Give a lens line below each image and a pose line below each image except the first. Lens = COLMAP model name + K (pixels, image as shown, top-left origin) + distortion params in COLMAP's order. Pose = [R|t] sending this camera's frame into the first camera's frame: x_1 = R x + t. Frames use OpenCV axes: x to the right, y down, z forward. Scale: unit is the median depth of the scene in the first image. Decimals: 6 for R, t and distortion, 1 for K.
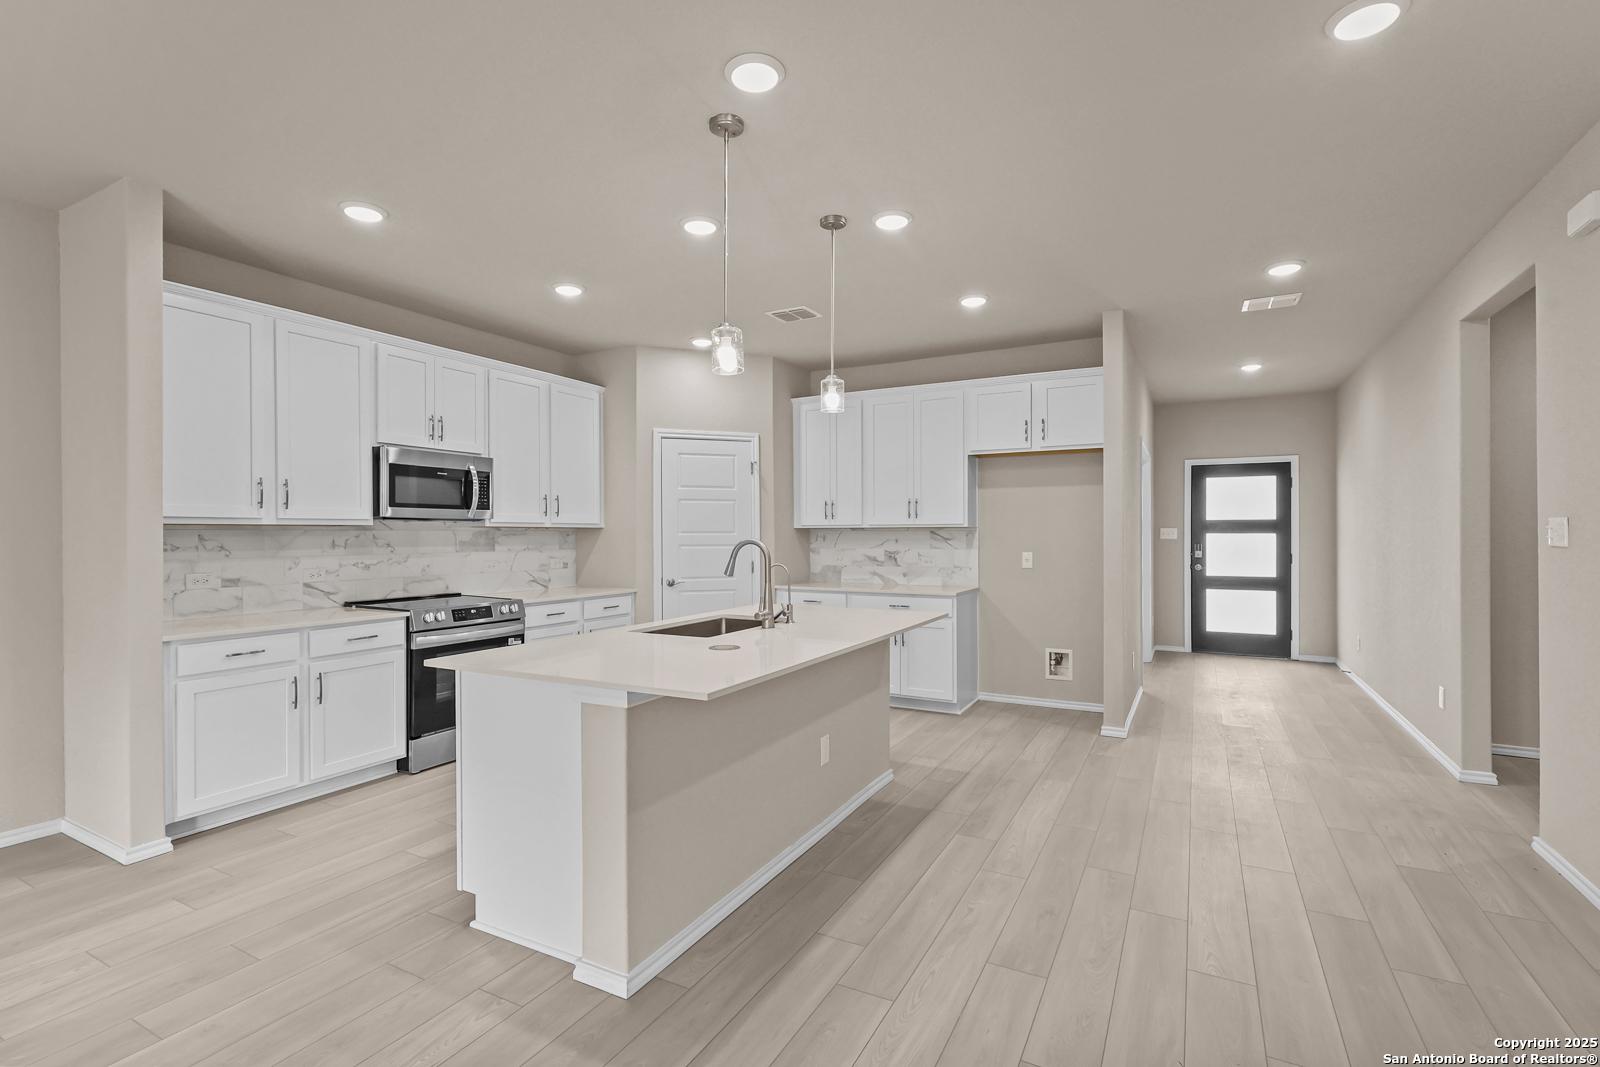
lens RADIAL K [[738.8, 0, 789.8], [0, 738.8, 538.4], [0, 0, 1]] dist [-0.003585, -0.000584]
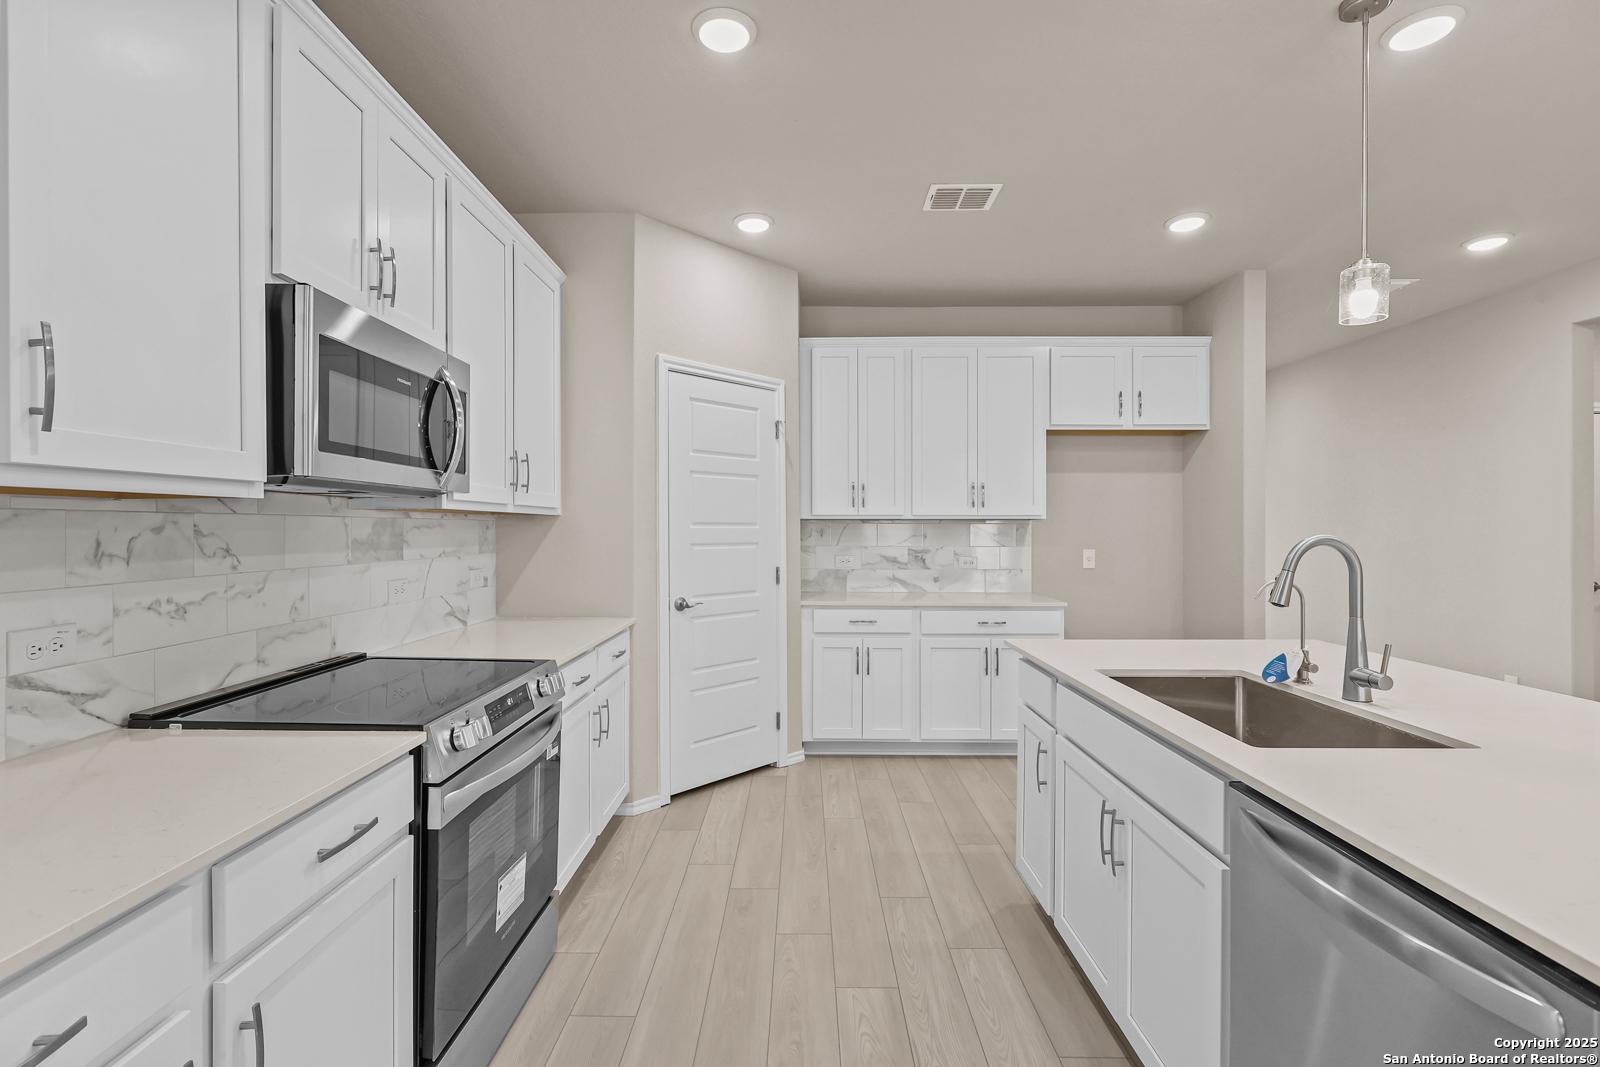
lens RADIAL K [[738.8, 0, 790.3], [0, 738.8, 526.4], [0, 0, 1]] dist [-0.003585, -0.000584]
pose [[0.884257, 0.003444, 0.466988, -0.460628], [0.000605, 0.999964, -0.008519, -0.000906], [-0.467000, 0.007816, 0.884223, 0.509079]]
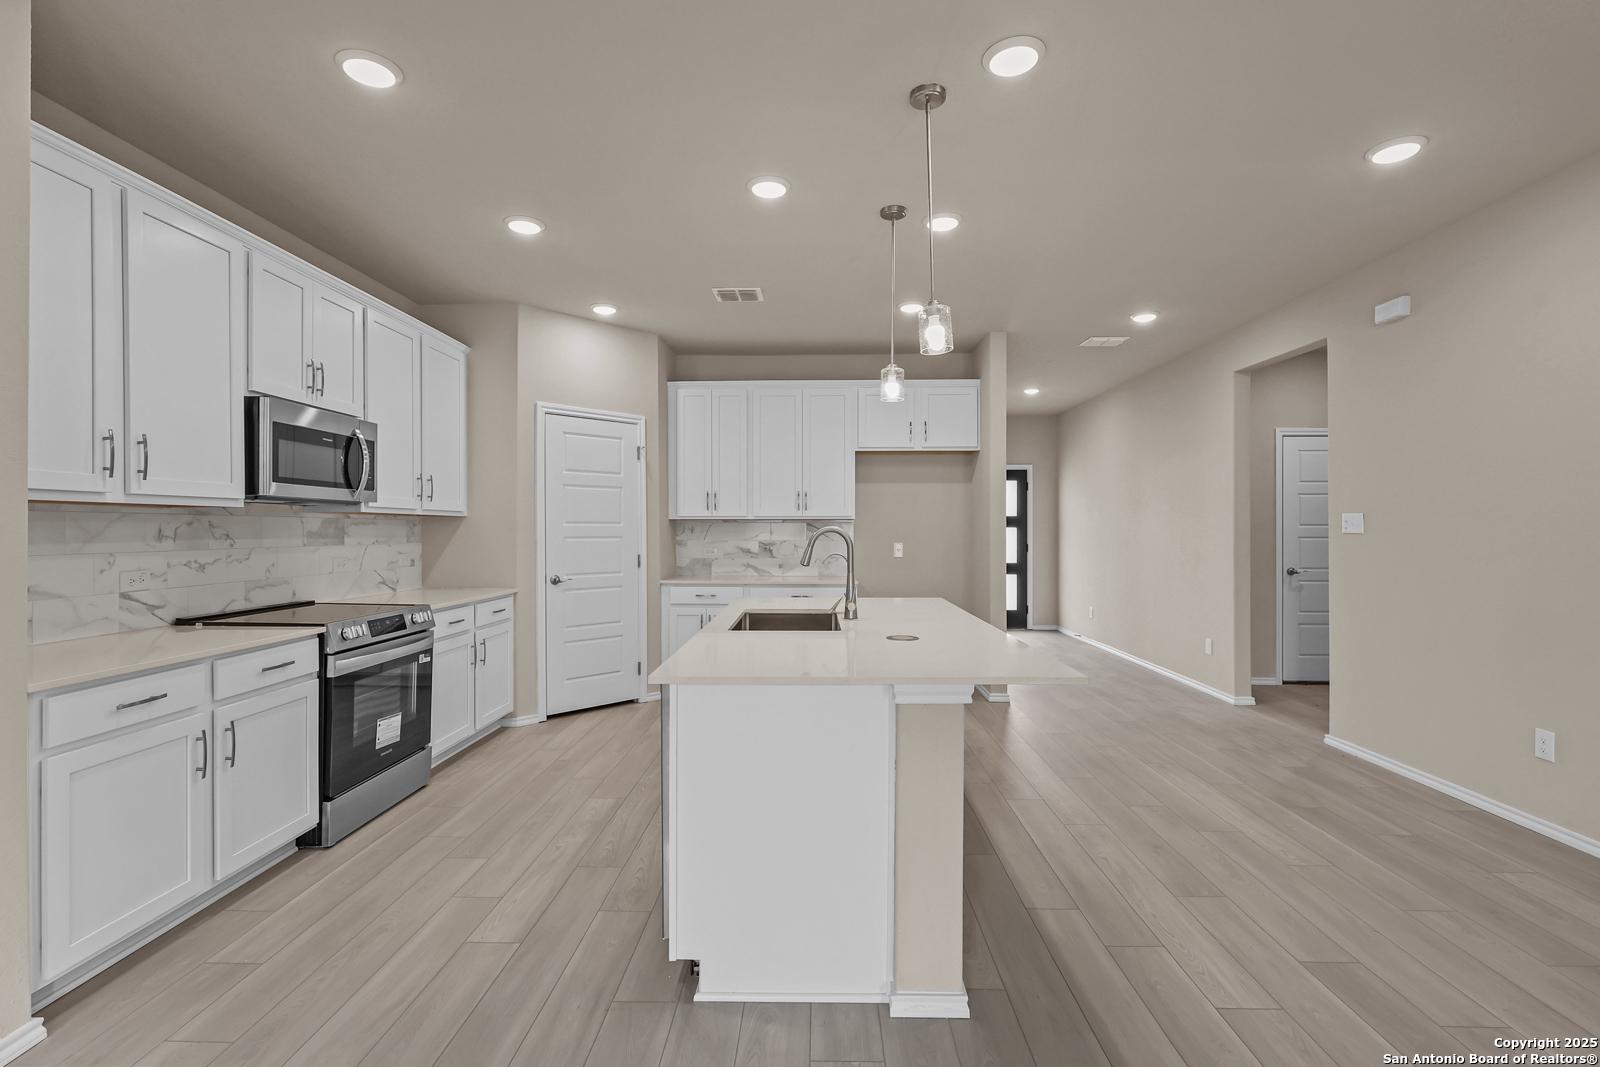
lens RADIAL K [[738.8, 0, 796.1], [0, 738.8, 529.1], [0, 0, 1]] dist [-0.003585, -0.000584]
pose [[0.891495, 0.002453, 0.453025, -0.376947], [0.001097, 0.999971, -0.007573, 0.008127], [-0.453030, 0.007248, 0.891466, 0.121046]]
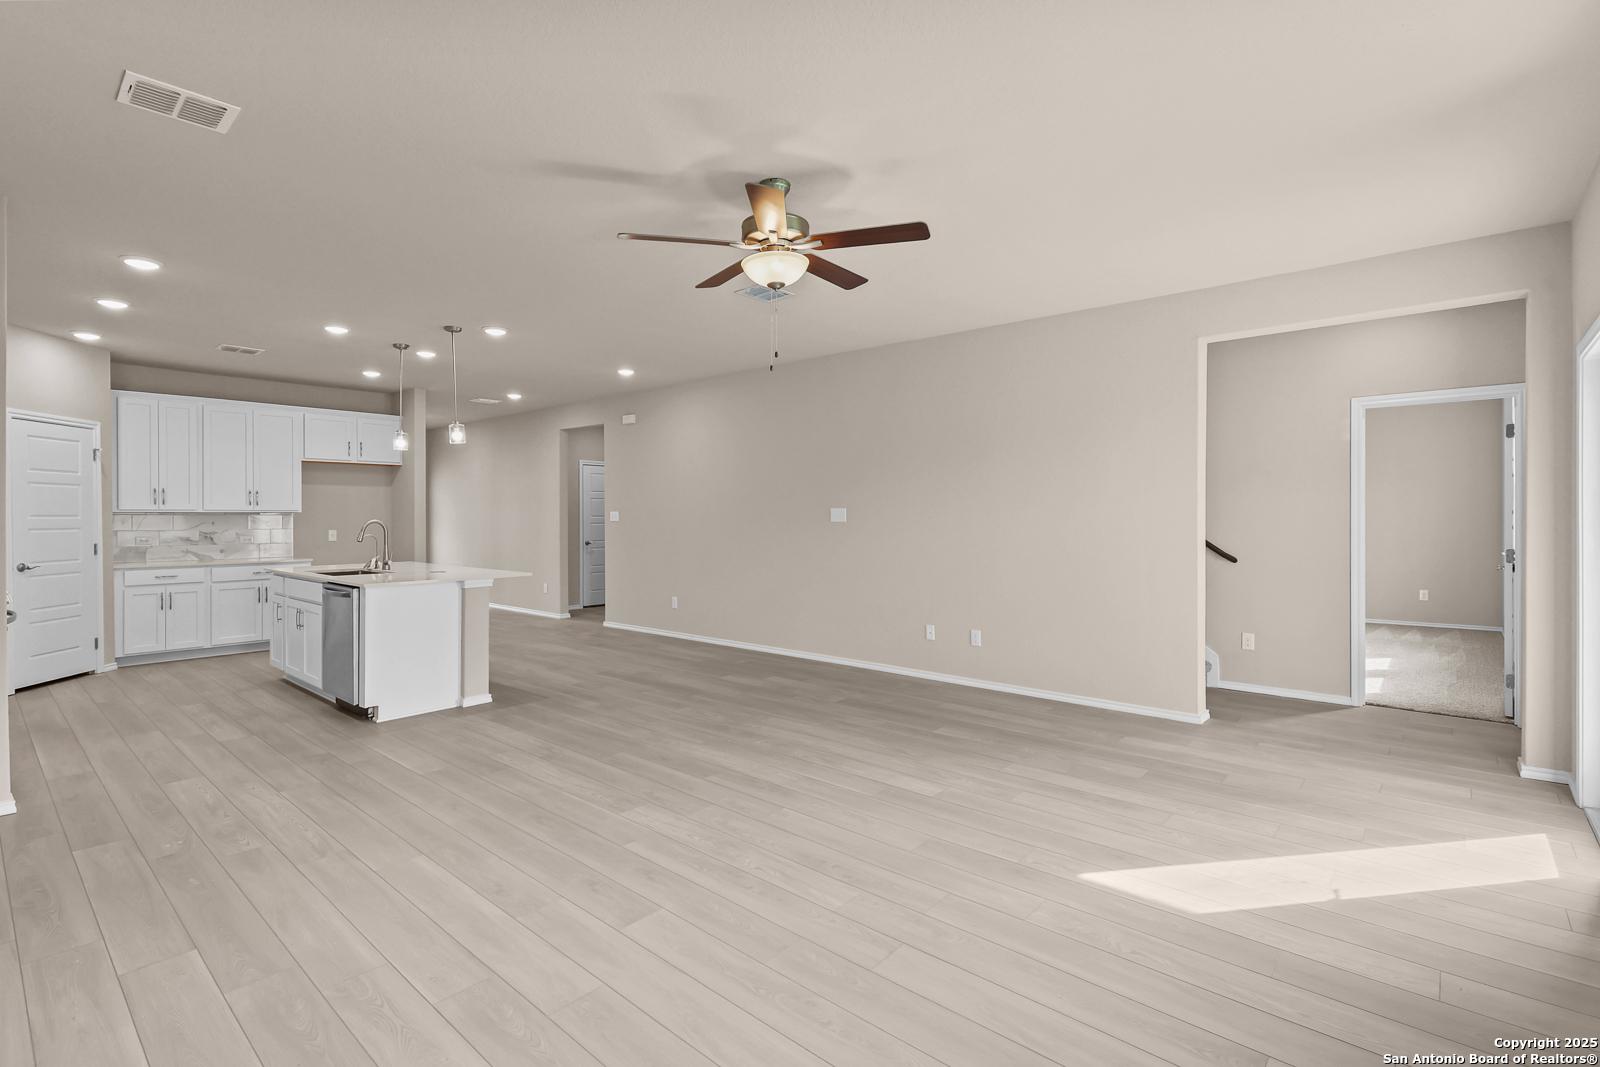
lens RADIAL K [[738.8, 0, 813.3], [0, 738.8, 516.5], [0, 0, 1]] dist [-0.003585, -0.000584]
pose [[0.200939, 0.001040, 0.979603, -1.119278], [0.007904, 0.999965, -0.002683, 0.003941], [-0.979572, 0.008282, 0.200924, -0.266283]]
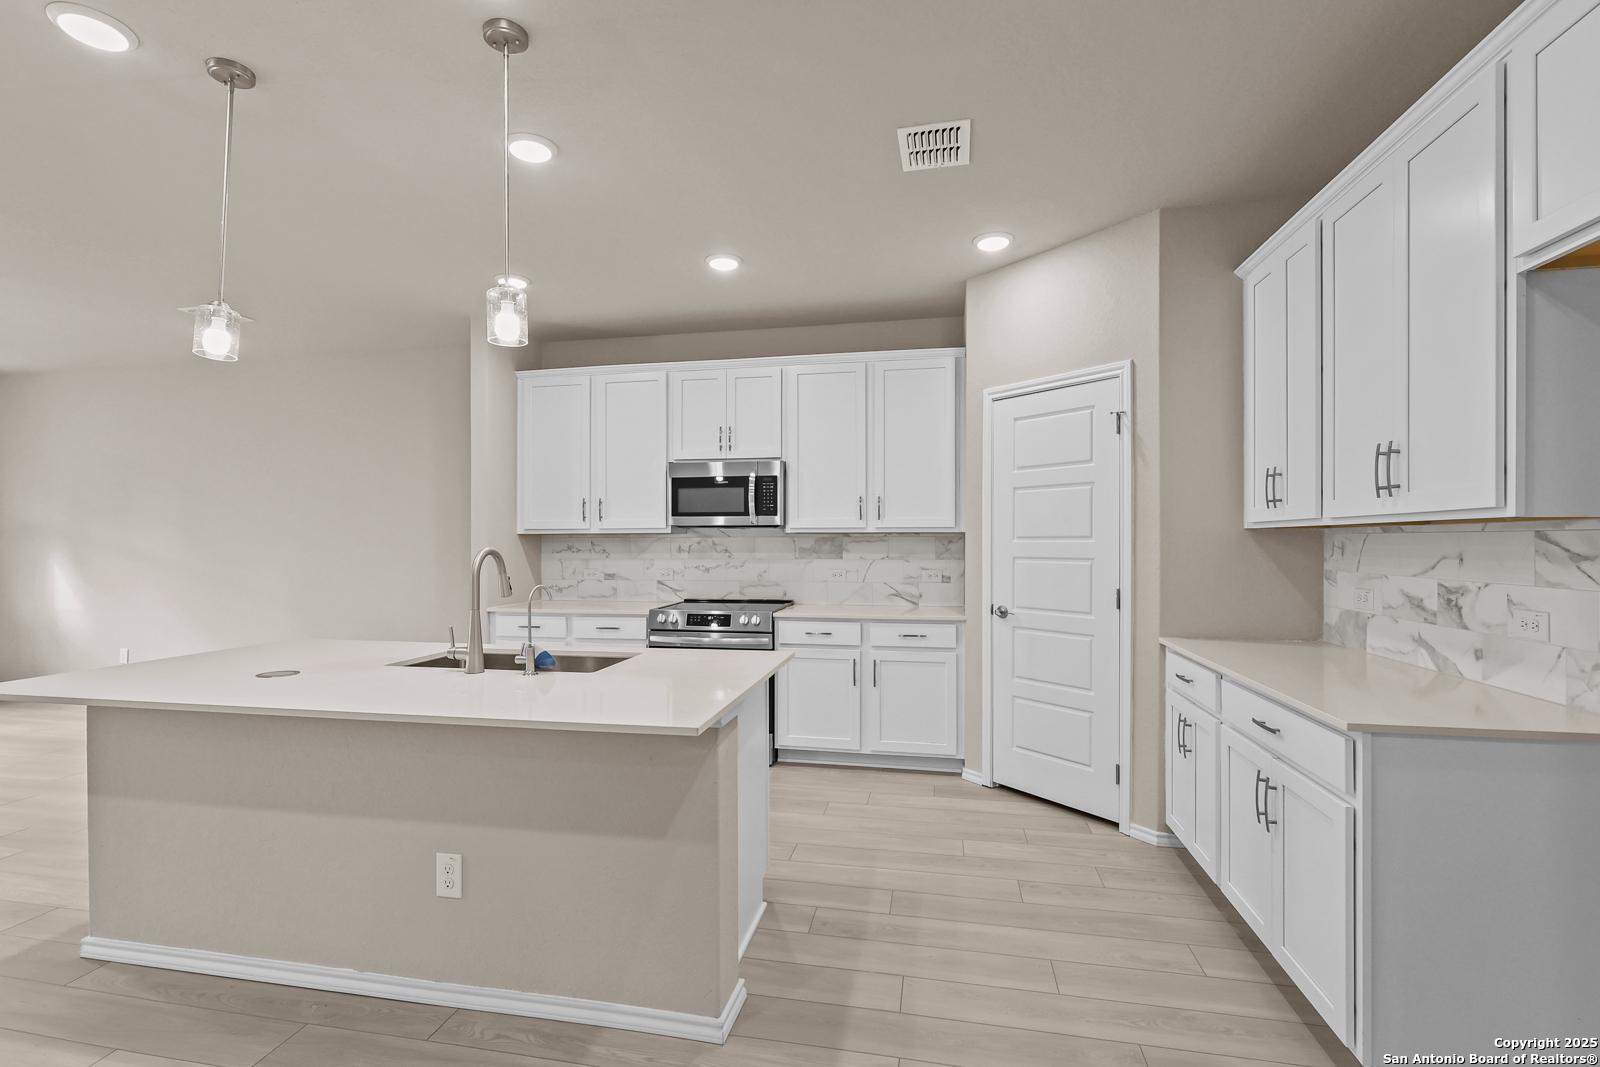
lens RADIAL K [[738.8, 0, 798.6], [0, 738.8, 537.2], [0, 0, 1]] dist [-0.003585, -0.000584]
pose [[0.301009, -0.004250, -0.953612, 0.531145], [-0.005402, 0.999966, -0.006161, -0.004894], [0.953606, 0.007006, 0.300976, 0.770579]]
